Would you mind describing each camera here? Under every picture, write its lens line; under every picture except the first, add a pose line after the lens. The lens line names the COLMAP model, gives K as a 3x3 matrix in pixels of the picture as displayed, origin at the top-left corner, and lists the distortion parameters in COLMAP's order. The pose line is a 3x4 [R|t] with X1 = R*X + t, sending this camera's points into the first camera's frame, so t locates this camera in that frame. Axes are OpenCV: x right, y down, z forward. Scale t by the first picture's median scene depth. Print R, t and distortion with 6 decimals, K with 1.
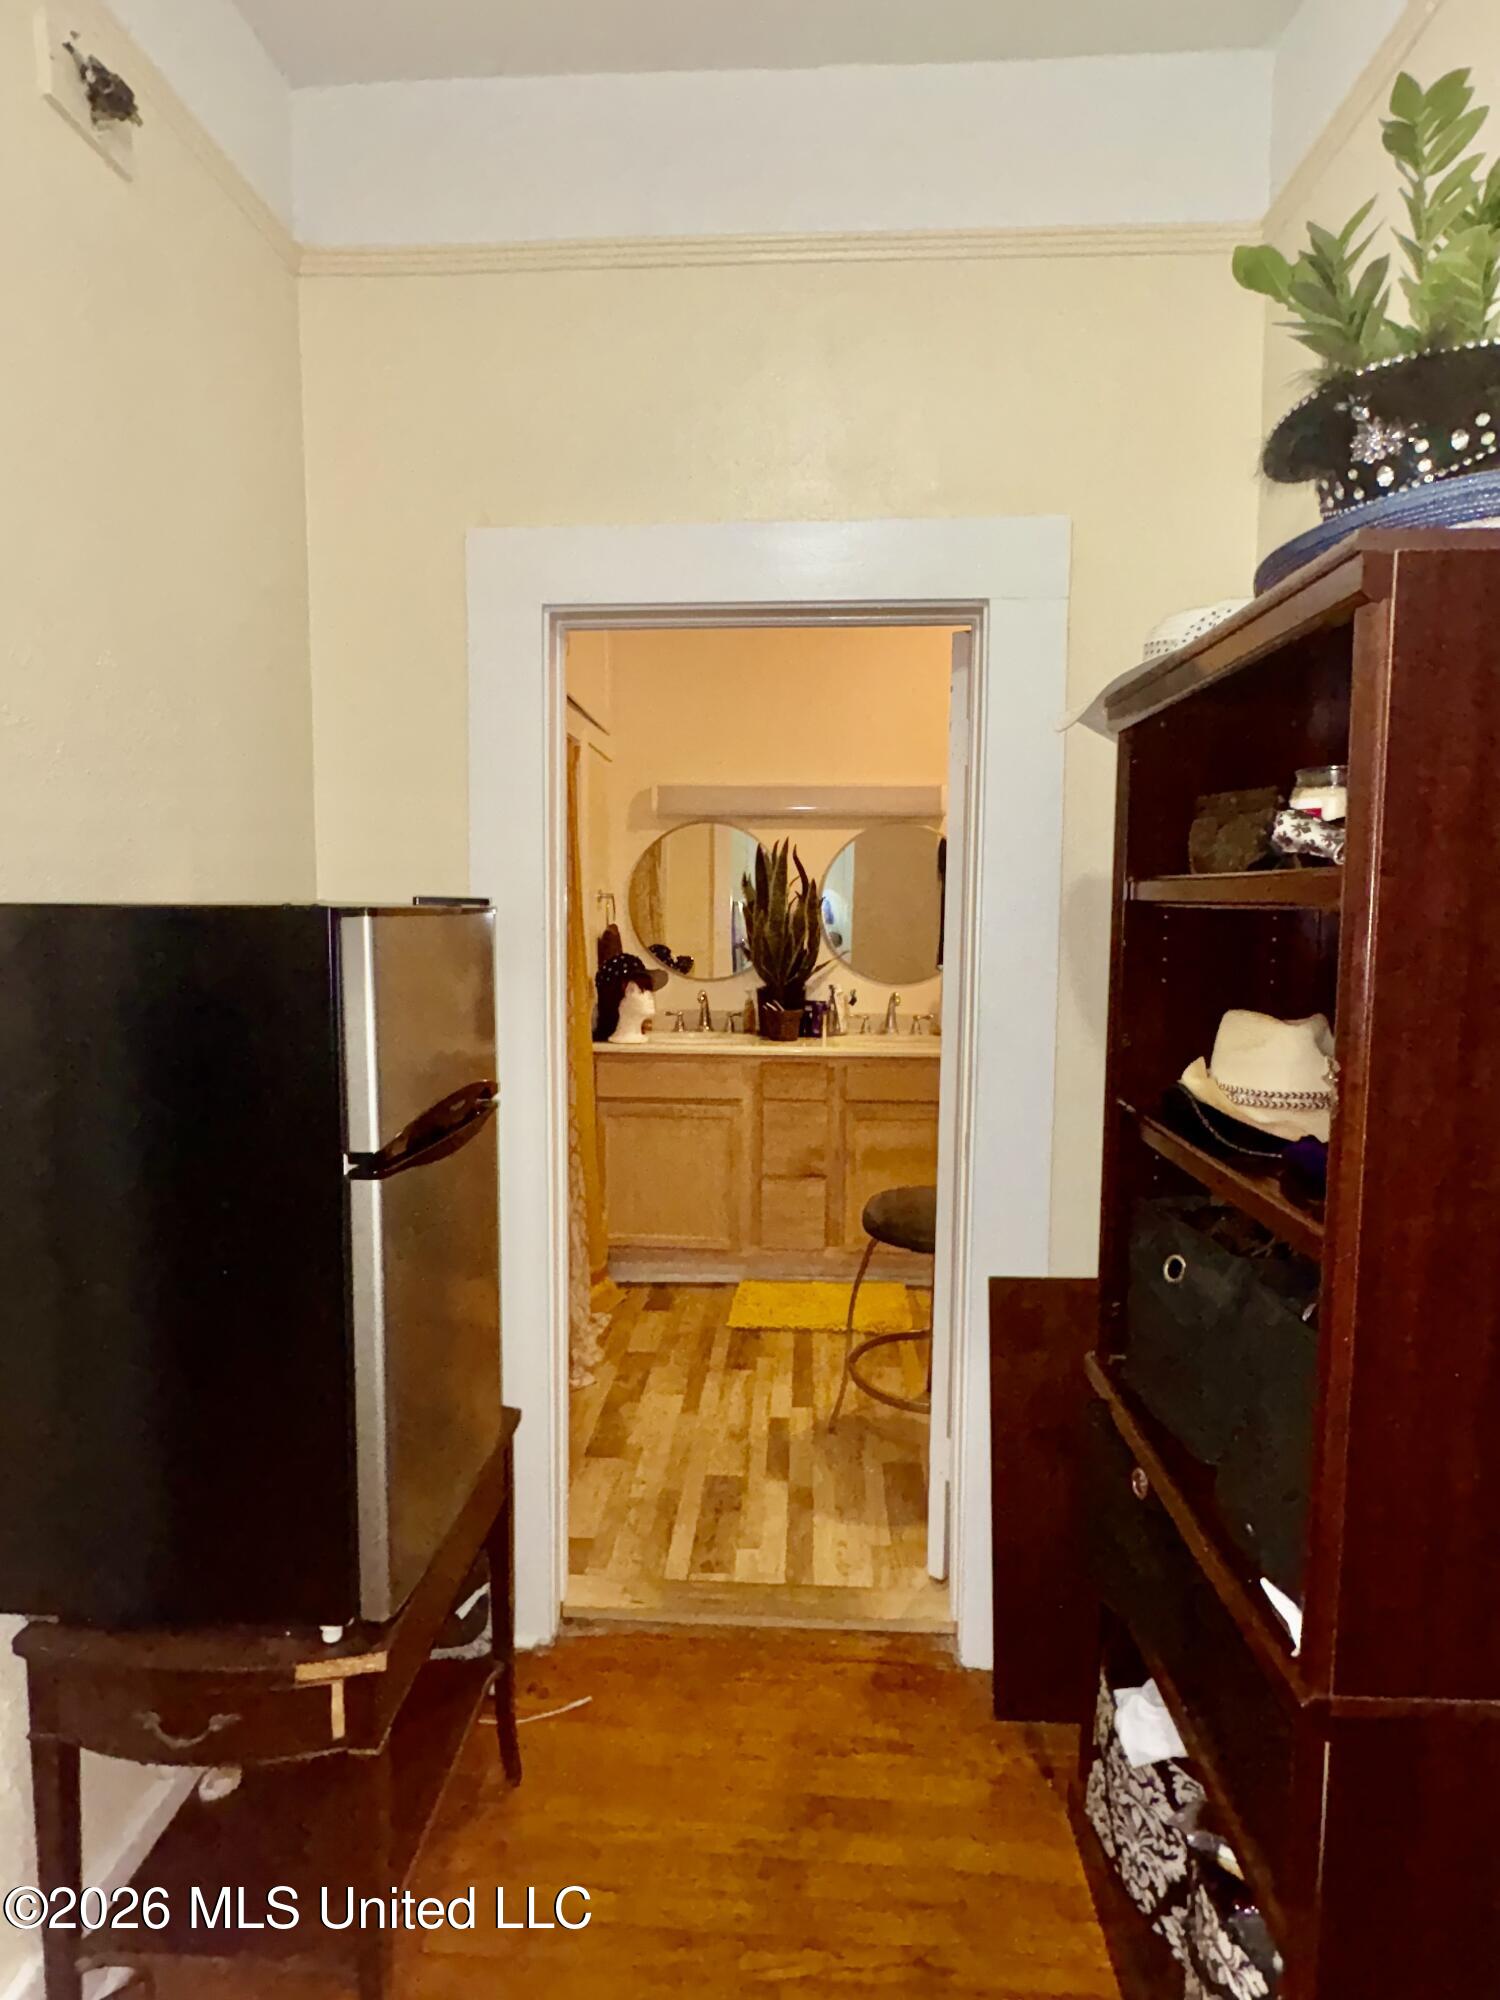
lens RADIAL K [[1058.9, 0, 750.0], [0, 1058.9, 1000.0], [0, 0, 1]] dist [-0.000033, -0.000007]
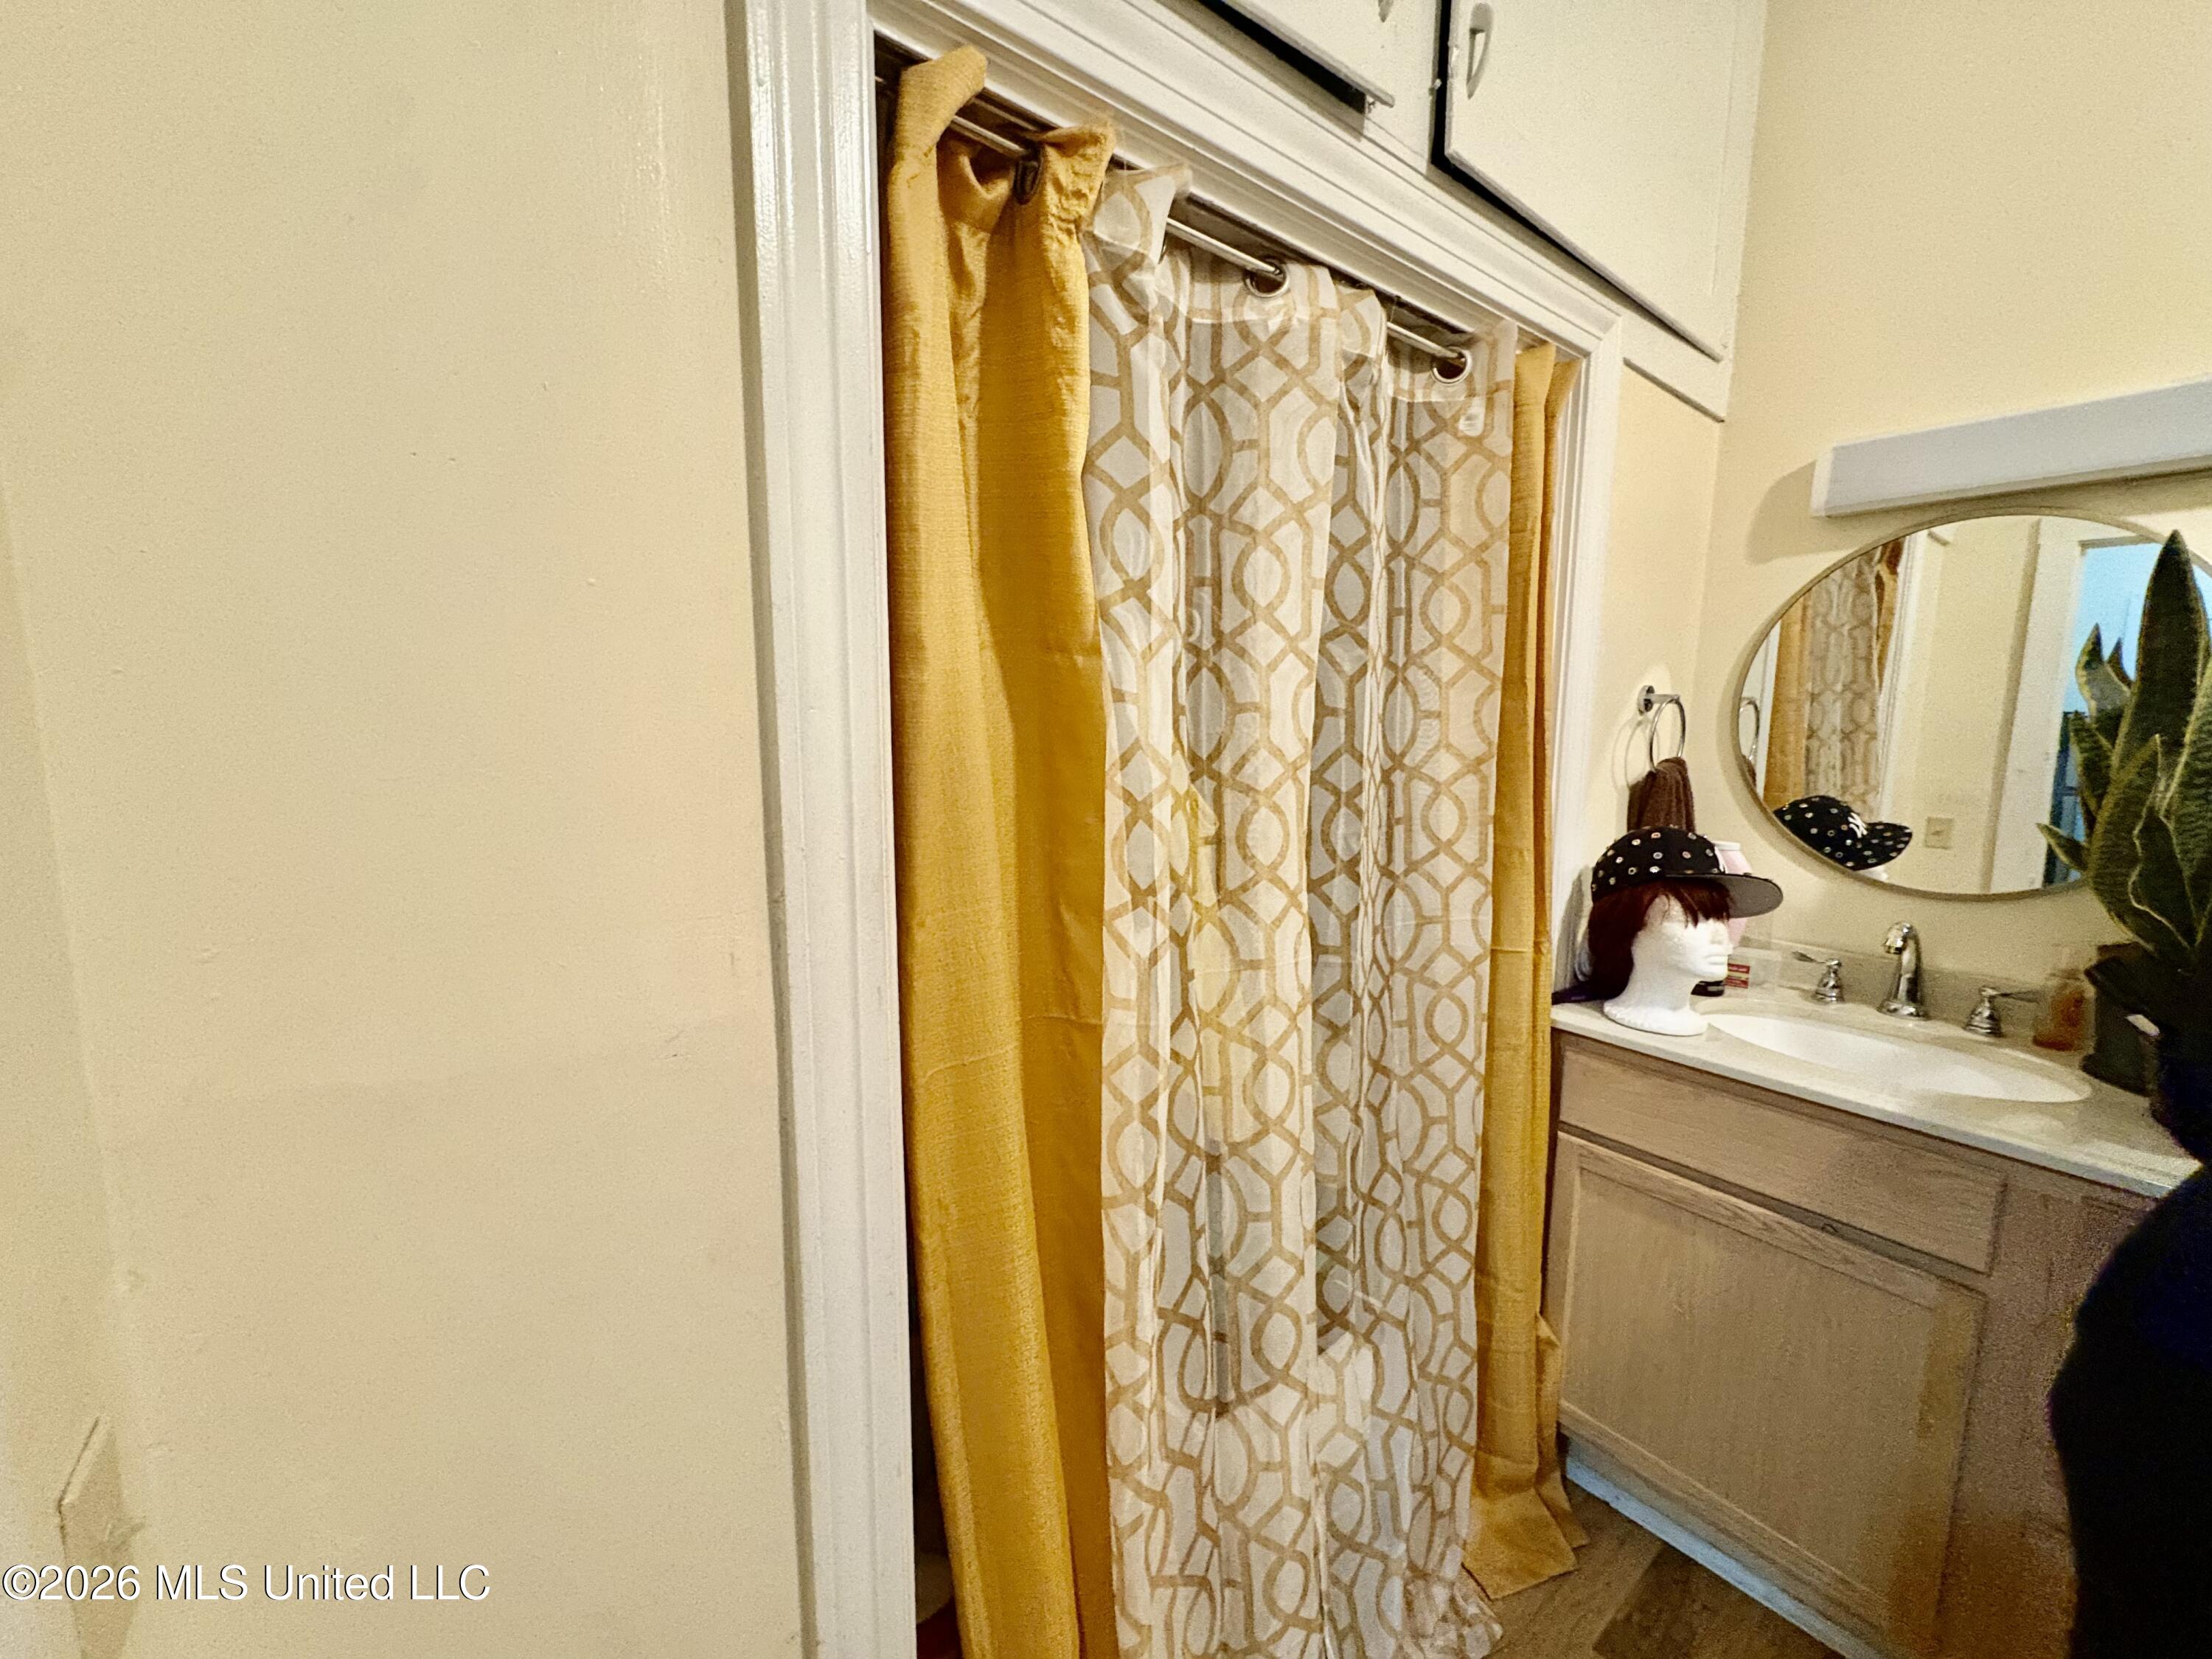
lens RADIAL K [[883.1, 0, 1106.0], [0, 883.1, 829.5], [0, 0, 1]] dist [0.000356, -0.000084]
pose [[0.659863, 0.099468, -0.744773, 0.003455], [-0.071371, 0.995015, 0.069654, -0.048403], [0.747988, 0.007193, 0.663673, 0.537102]]
